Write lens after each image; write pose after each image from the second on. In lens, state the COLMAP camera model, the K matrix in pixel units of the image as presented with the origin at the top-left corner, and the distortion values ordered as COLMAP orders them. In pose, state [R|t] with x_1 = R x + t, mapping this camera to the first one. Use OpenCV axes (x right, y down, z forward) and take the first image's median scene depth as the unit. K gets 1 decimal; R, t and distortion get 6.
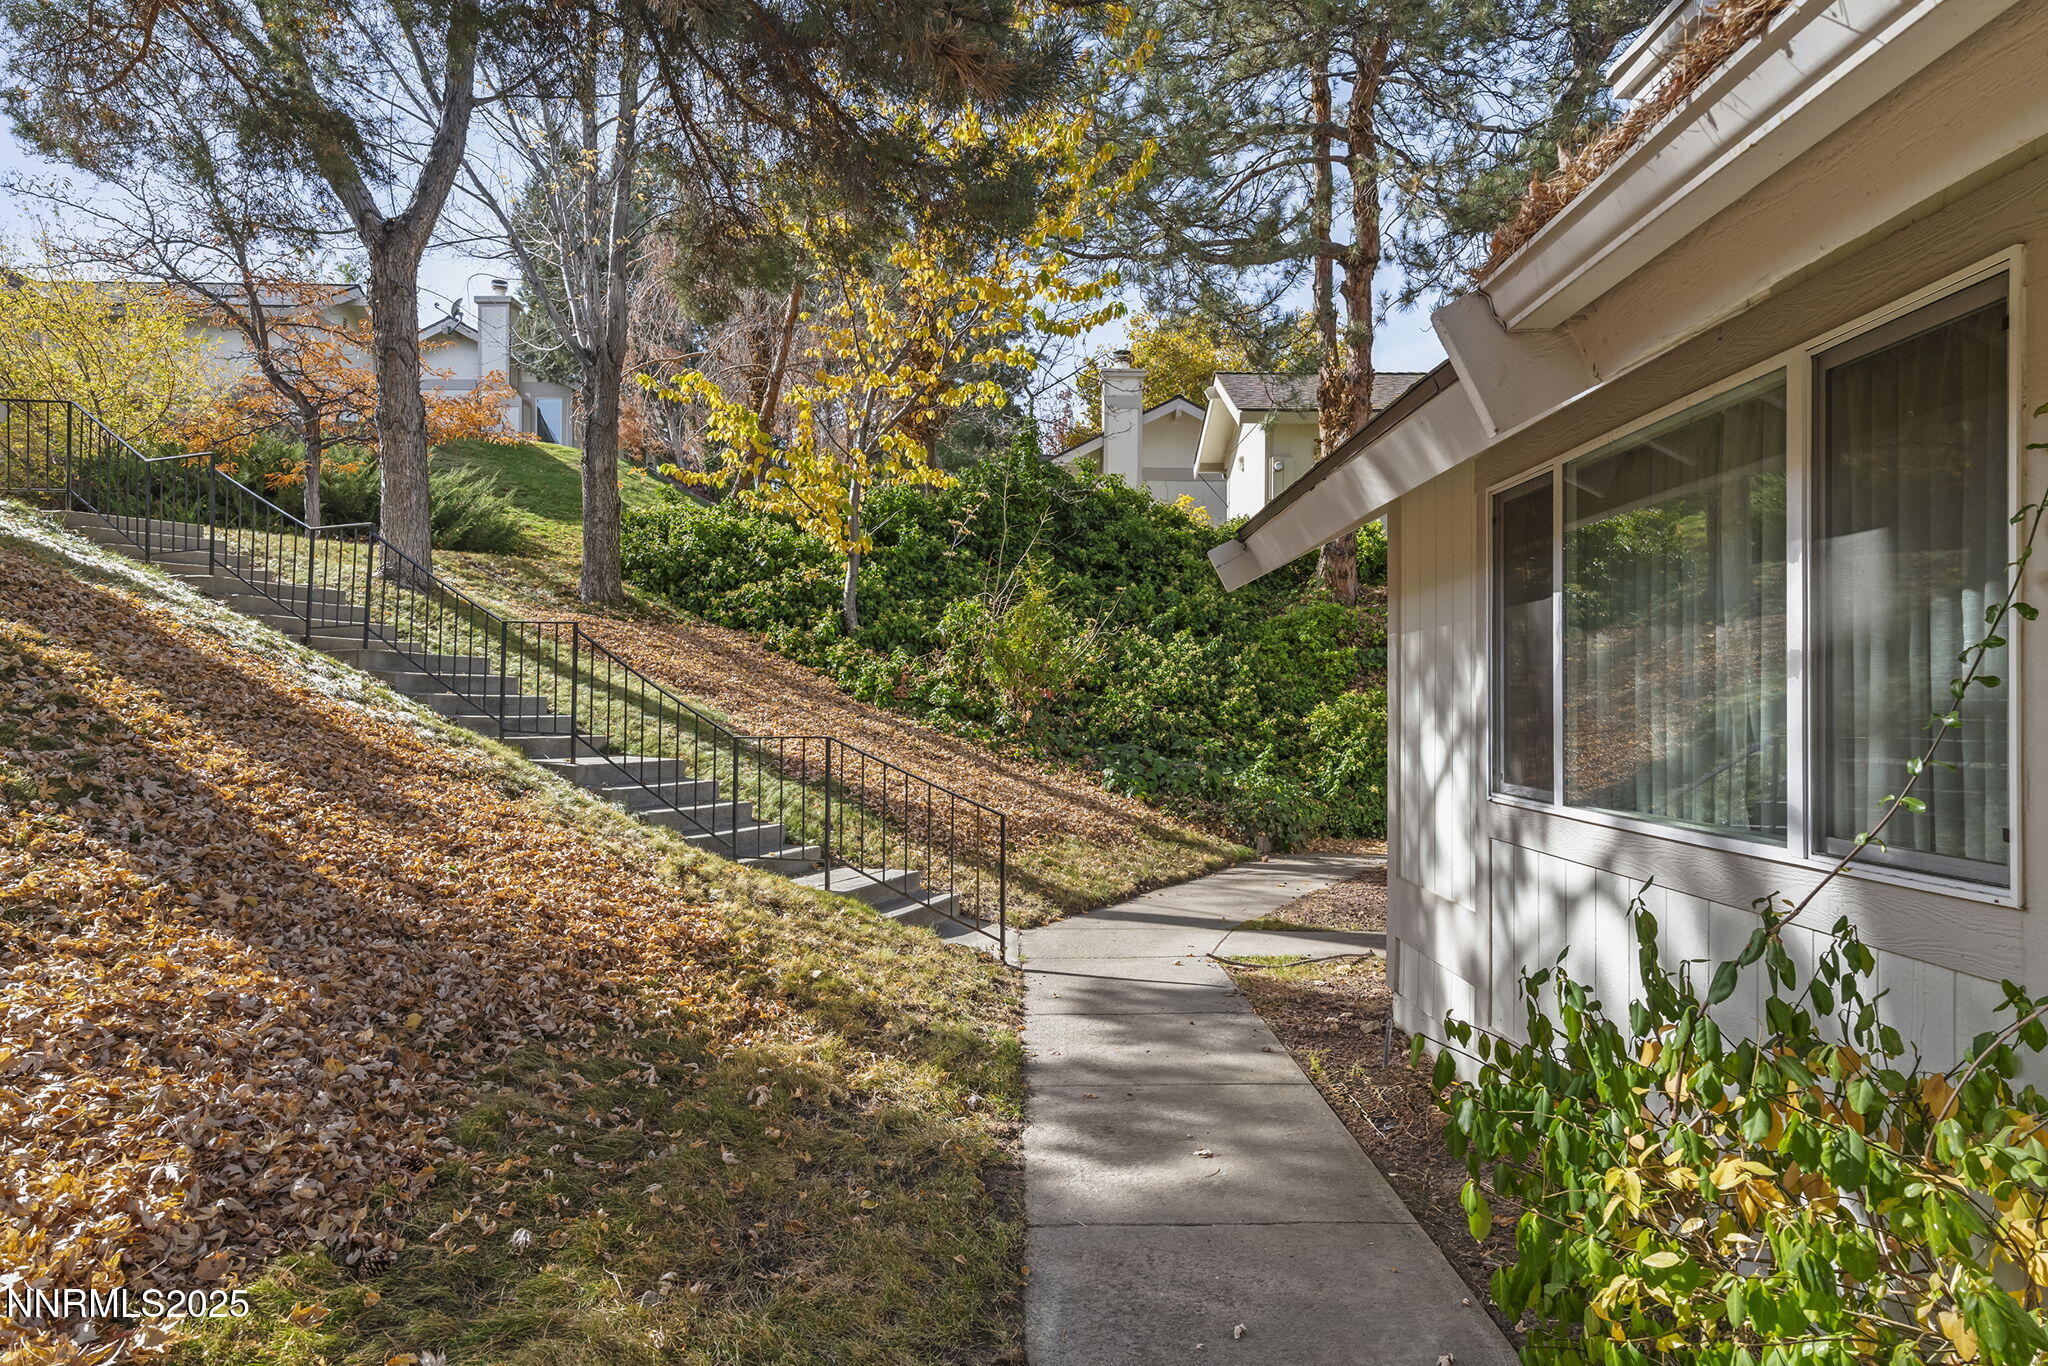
lens RADIAL K [[1035.5, 0, 1024.0], [0, 1035.5, 683.0], [0, 0, 1]] dist [-0.000108, 0.001210]
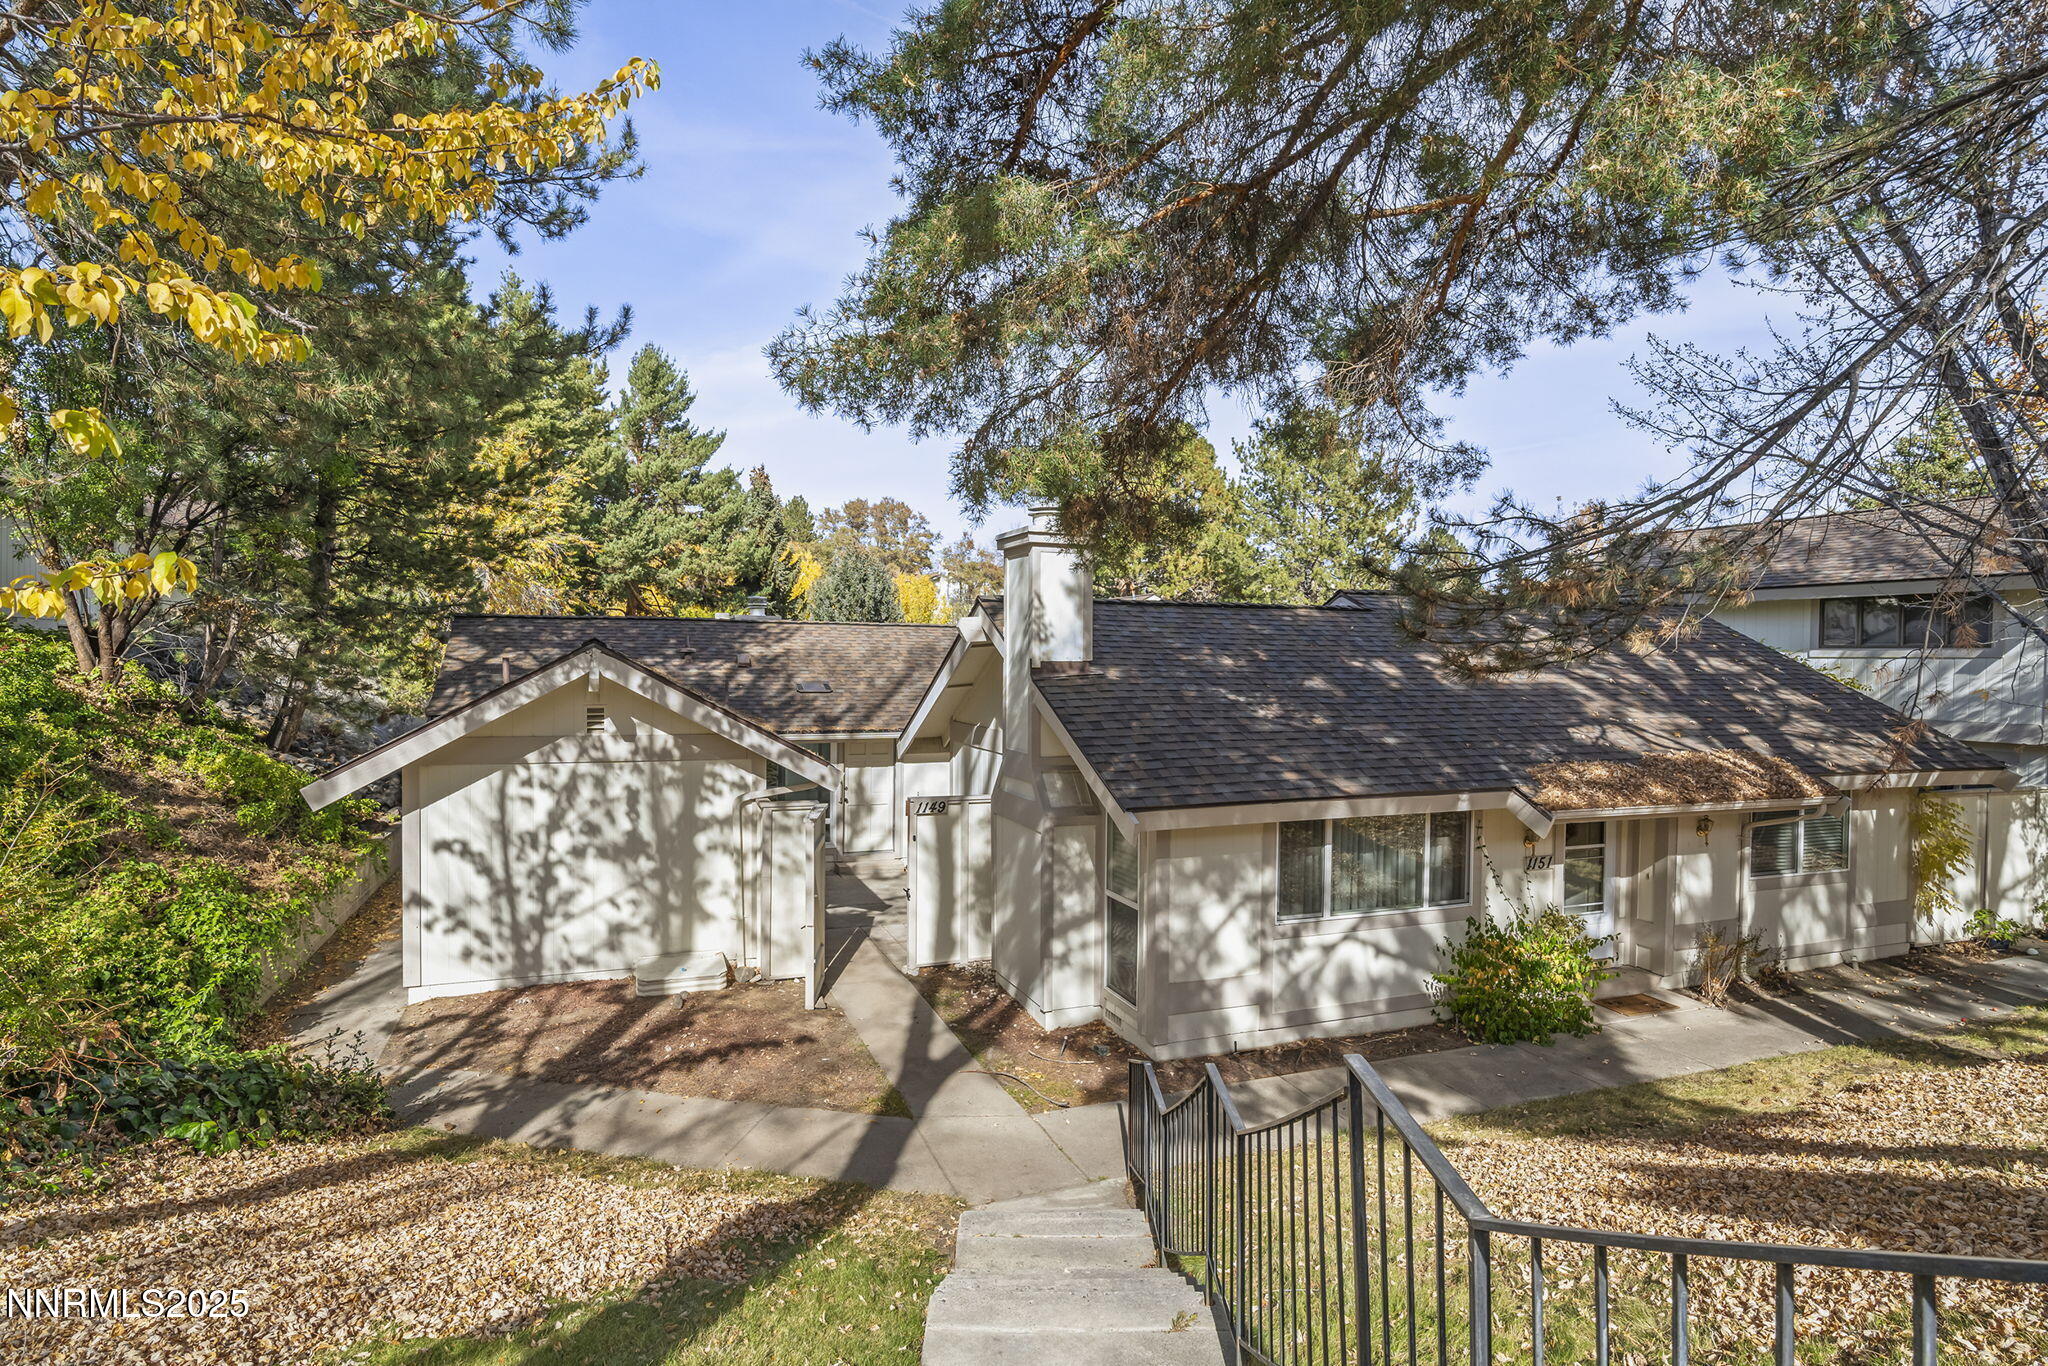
lens RADIAL K [[914.7, 0, 1024.0], [0, 914.7, 683.0], [0, 0, 1]] dist [-0.017768, 0.000114]
pose [[-0.330023, 0.000734, 0.943972, -0.350226], [-0.026345, 0.999603, -0.009988, -0.105439], [-0.943605, -0.028165, -0.329873, 0.579307]]
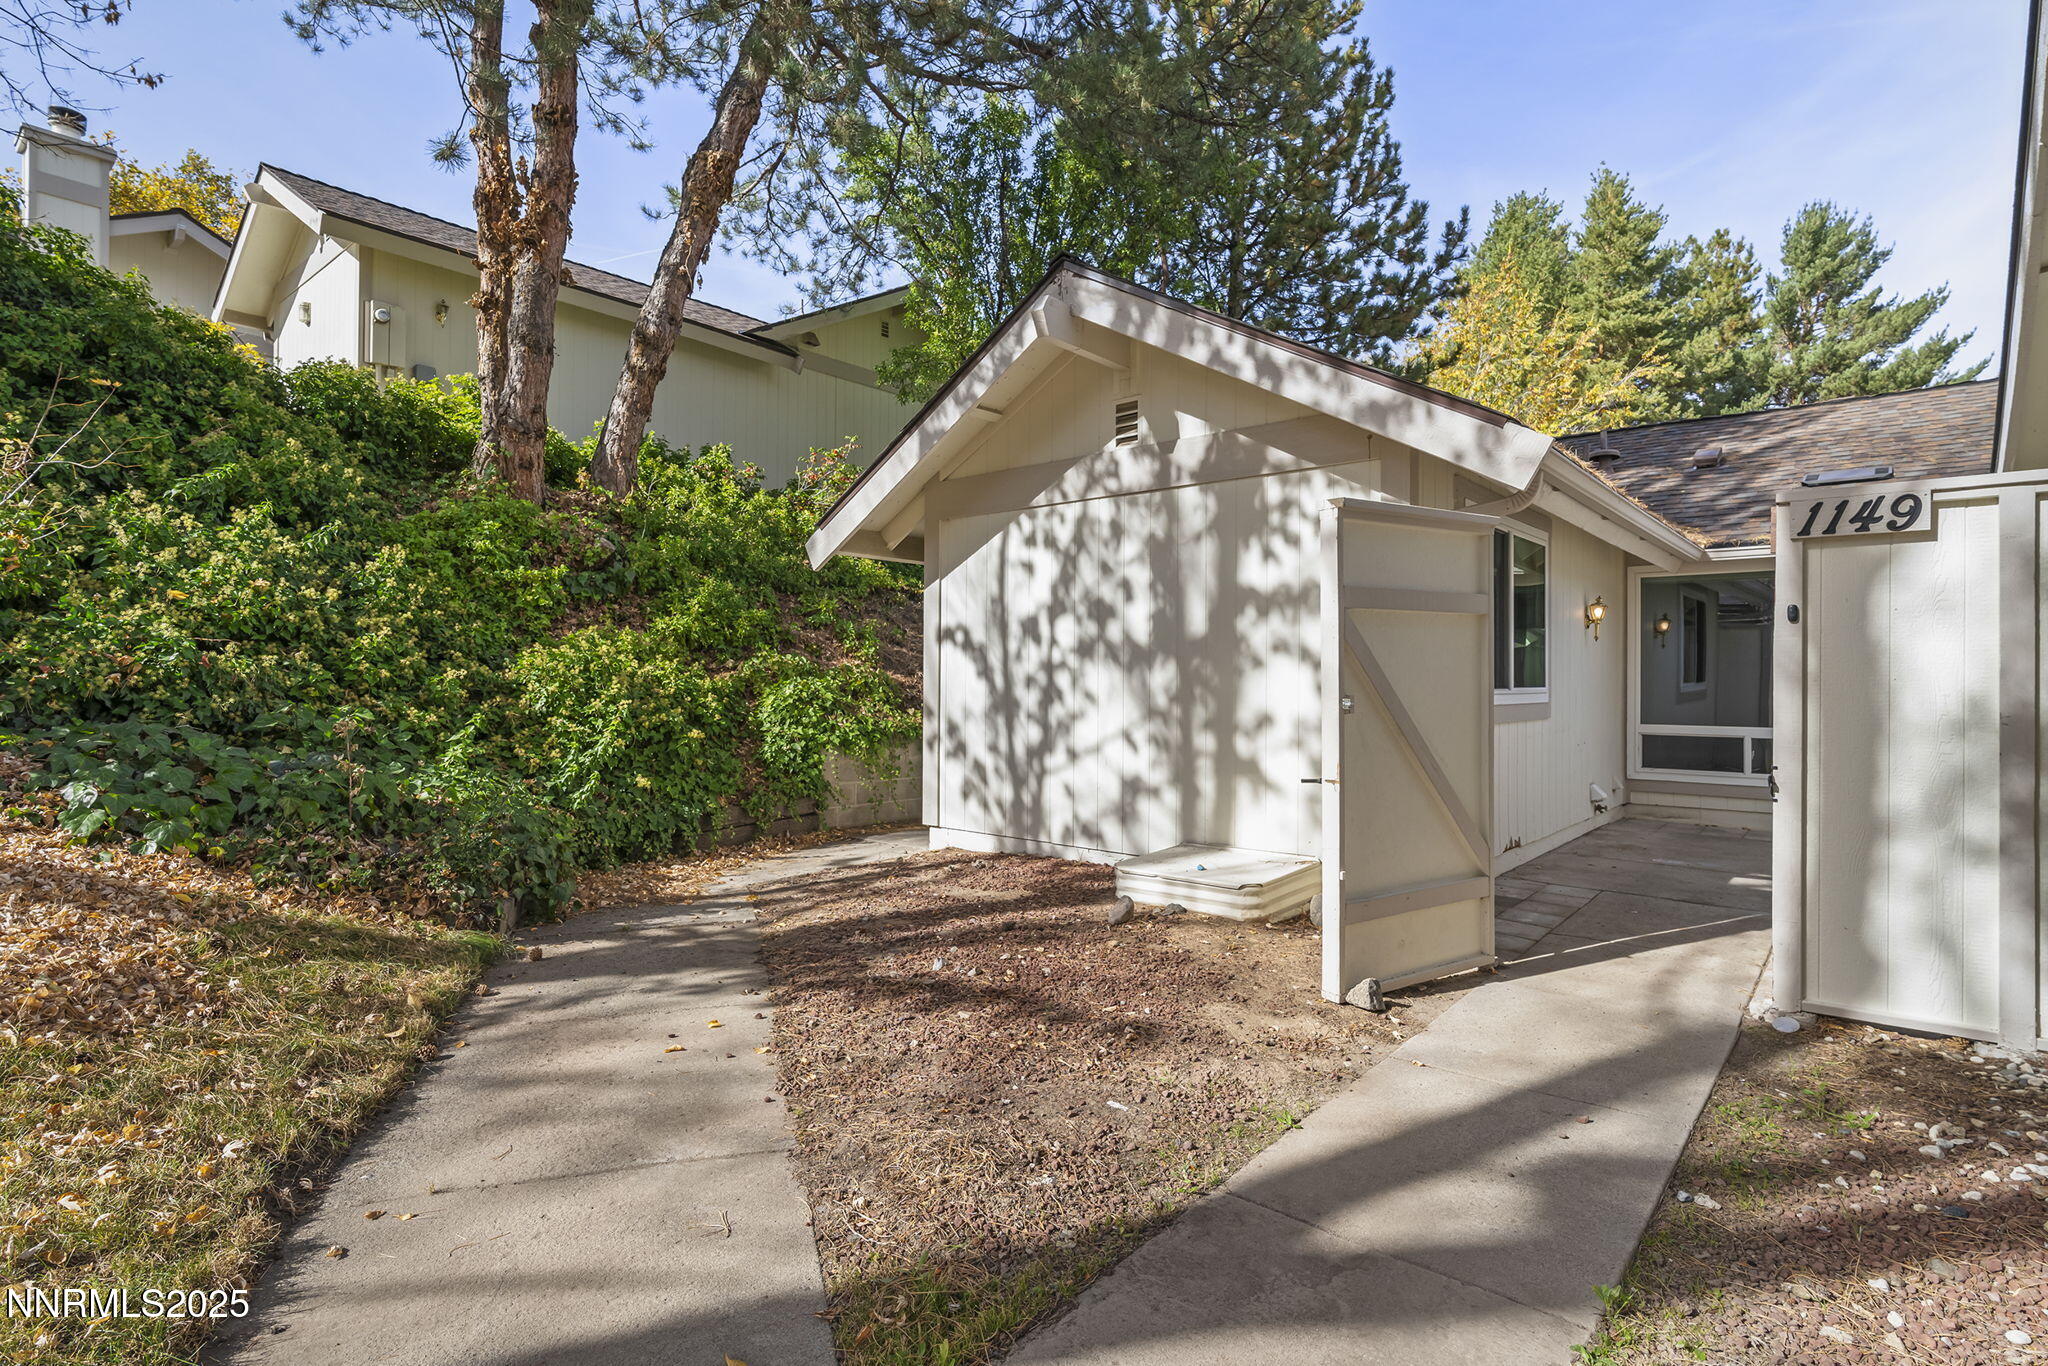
lens RADIAL K [[1035.5, 0, 1024.0], [0, 1035.5, 683.0], [0, 0, 1]] dist [-0.000108, 0.001210]
pose [[0.661603, -0.001321, 0.749853, 0.018267], [-0.021865, 0.999539, 0.021052, 0.022601], [-0.749536, -0.030323, 0.661269, 0.387435]]
